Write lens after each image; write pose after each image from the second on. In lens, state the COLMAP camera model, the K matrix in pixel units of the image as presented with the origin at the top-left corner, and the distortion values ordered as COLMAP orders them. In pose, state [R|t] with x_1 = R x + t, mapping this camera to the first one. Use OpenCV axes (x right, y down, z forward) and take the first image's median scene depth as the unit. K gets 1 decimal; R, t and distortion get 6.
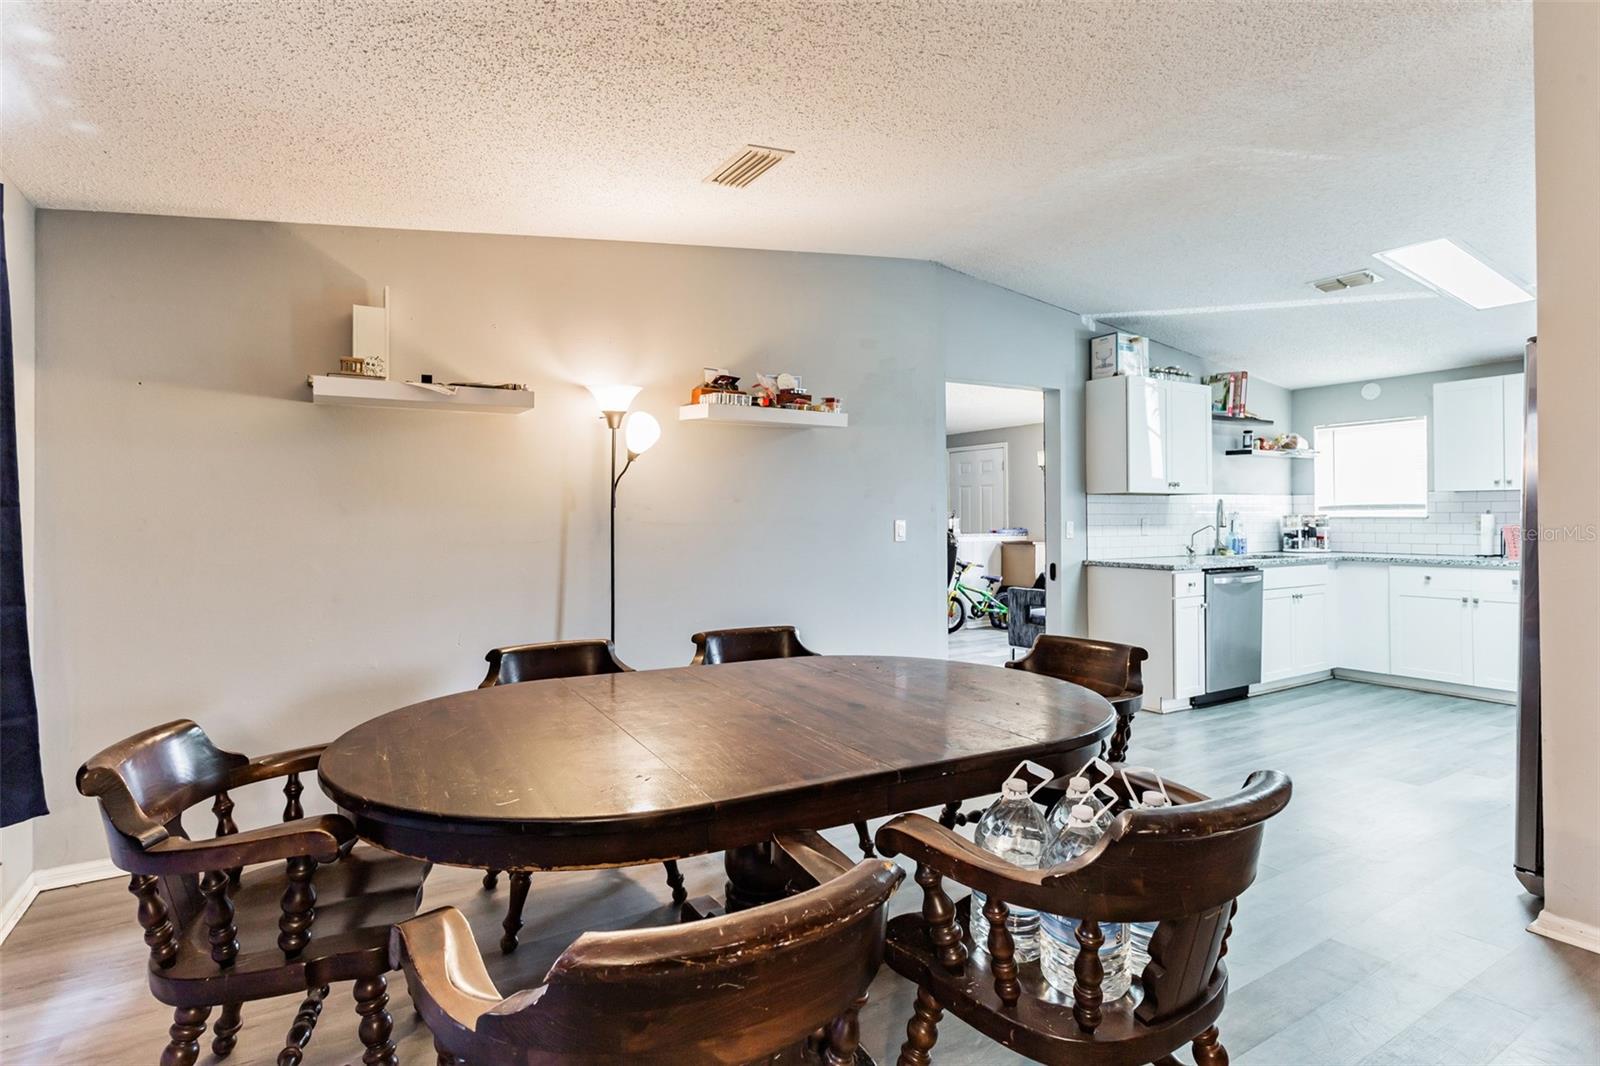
lens RADIAL K [[790.3, 0, 796.5], [0, 790.3, 512.3], [0, 0, 1]] dist [0.021662, 0.000172]
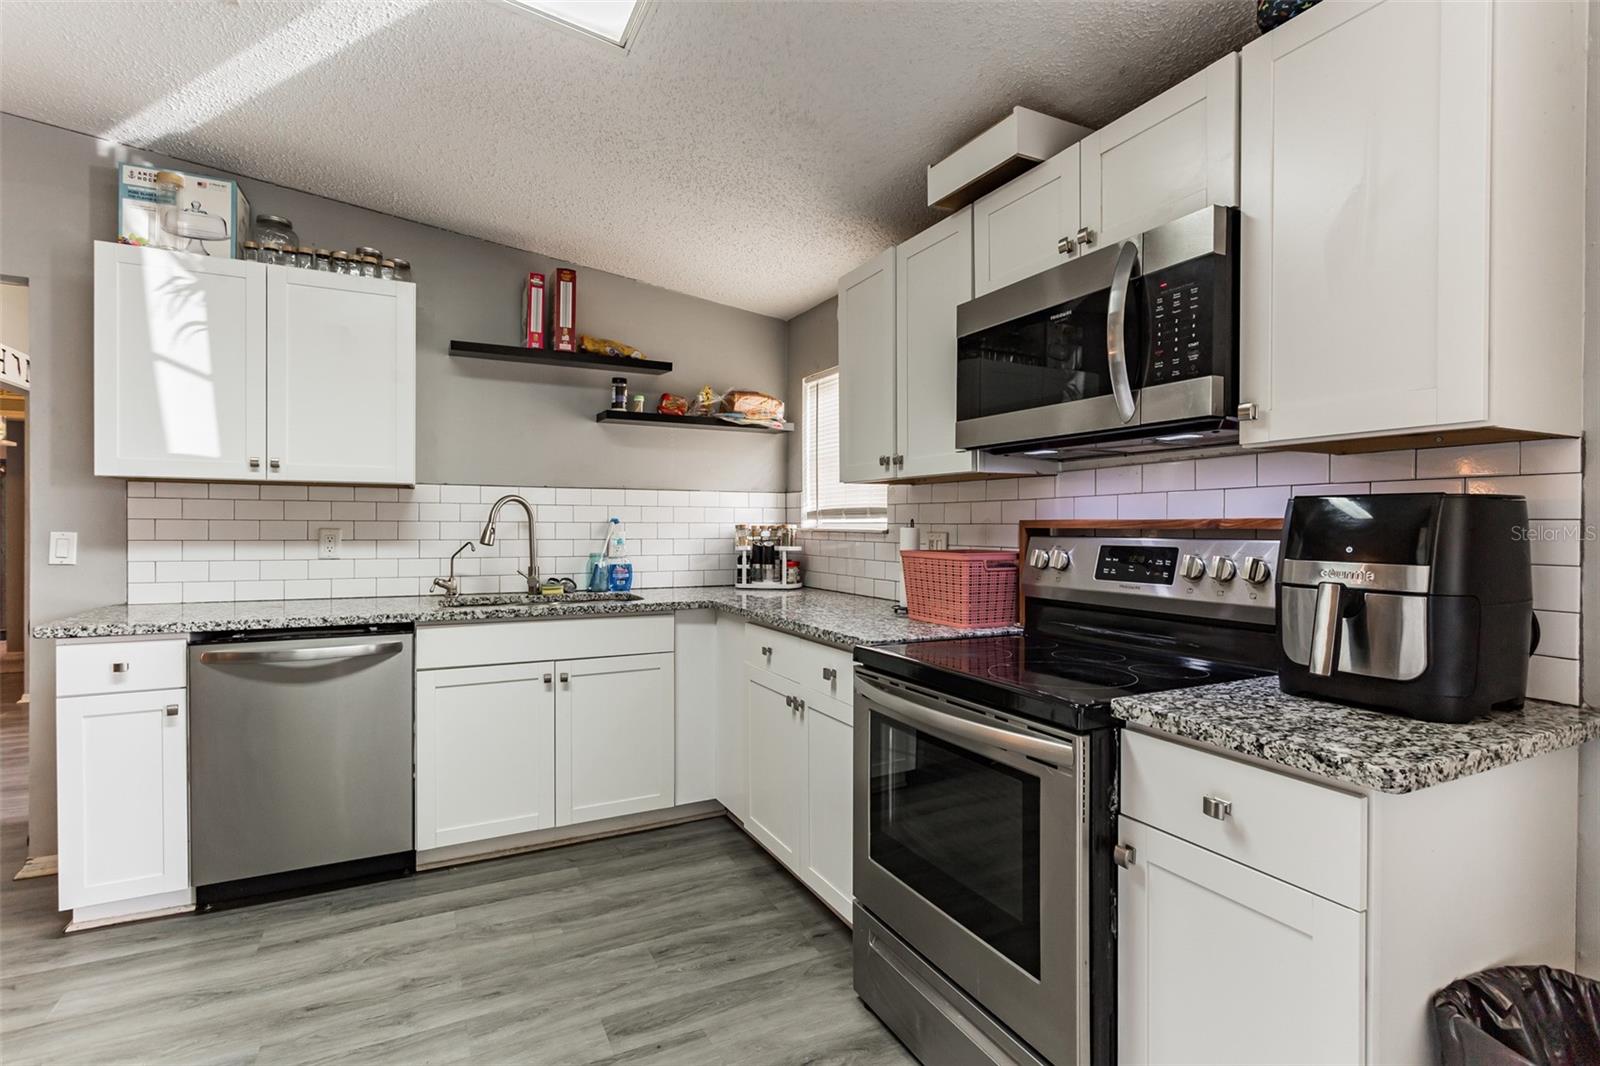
lens RADIAL K [[759.2, 0, 803.5], [0, 759.2, 531.6], [0, 0, 1]] dist [0.002630, 0.000337]
pose [[0.996167, 0.011654, -0.086690, 0.783765], [-0.010257, 0.999810, 0.016547, -0.001860], [0.086867, -0.015594, 0.996098, 0.482209]]
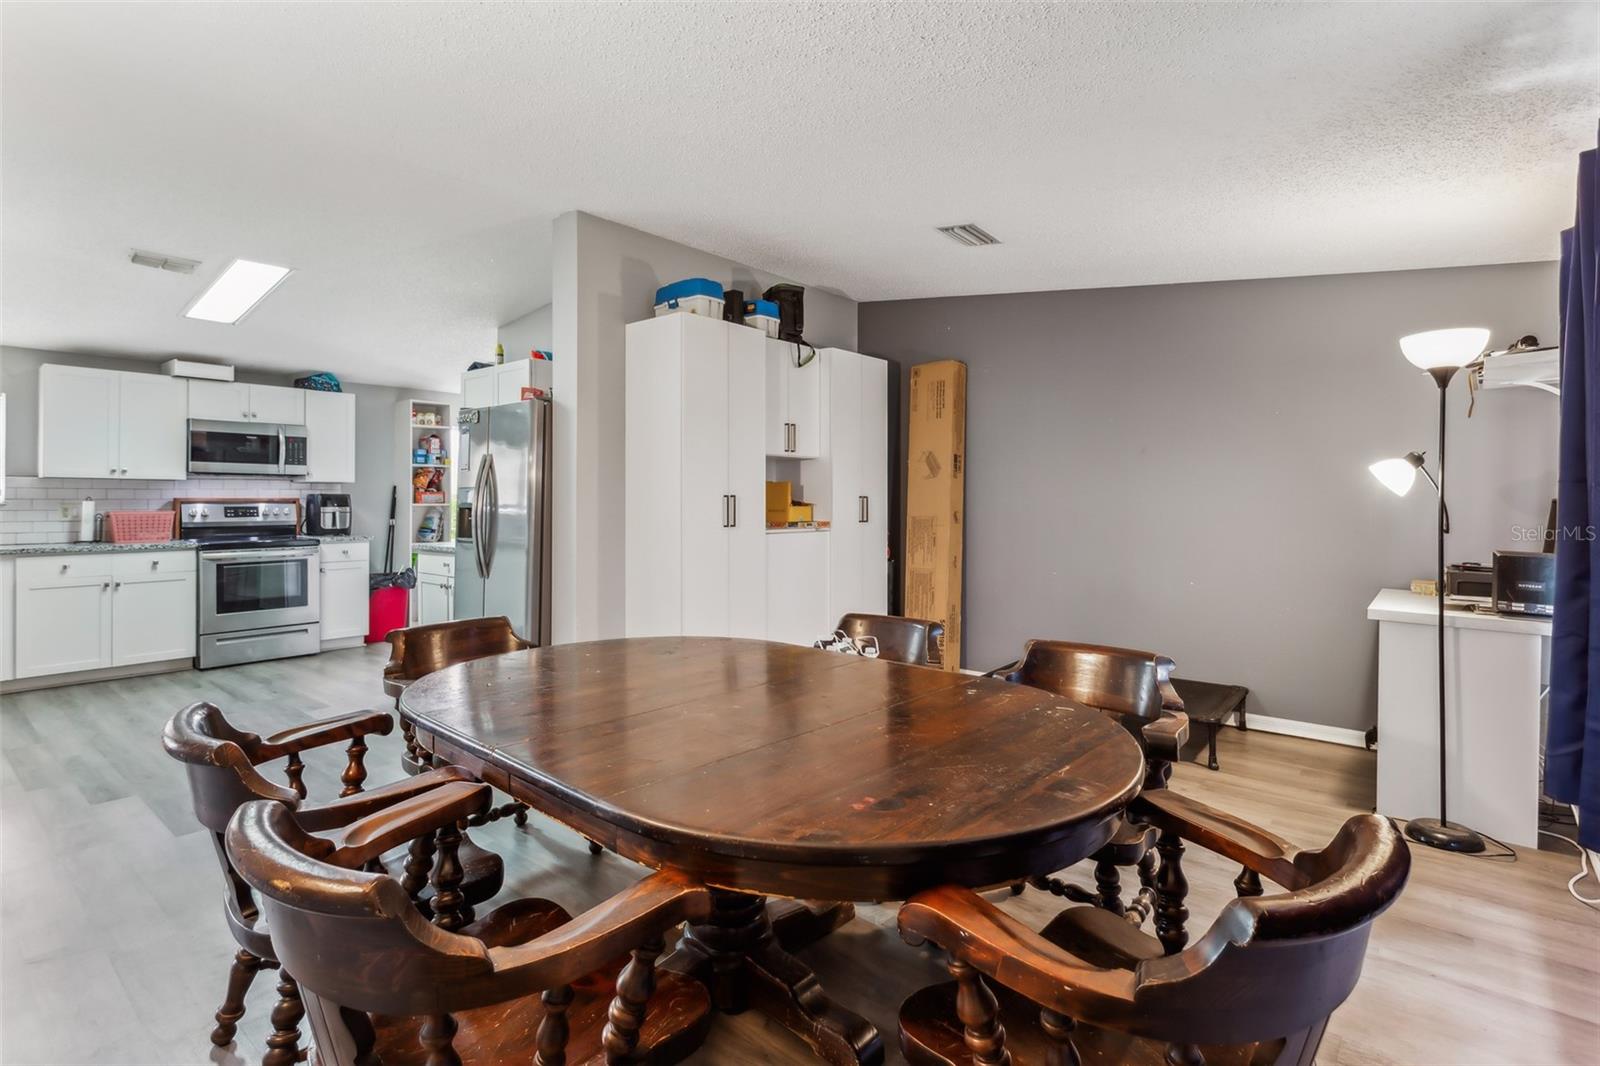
lens RADIAL K [[777.7, 0, 804.2], [0, 777.7, 498.2], [0, 0, 1]] dist [0.004623, 0.000472]
pose [[-0.306242, 0.007536, 0.951924, -0.344480], [-0.005699, 0.999936, -0.009749, 0.002964], [-0.951937, -0.008410, -0.306179, 0.409110]]
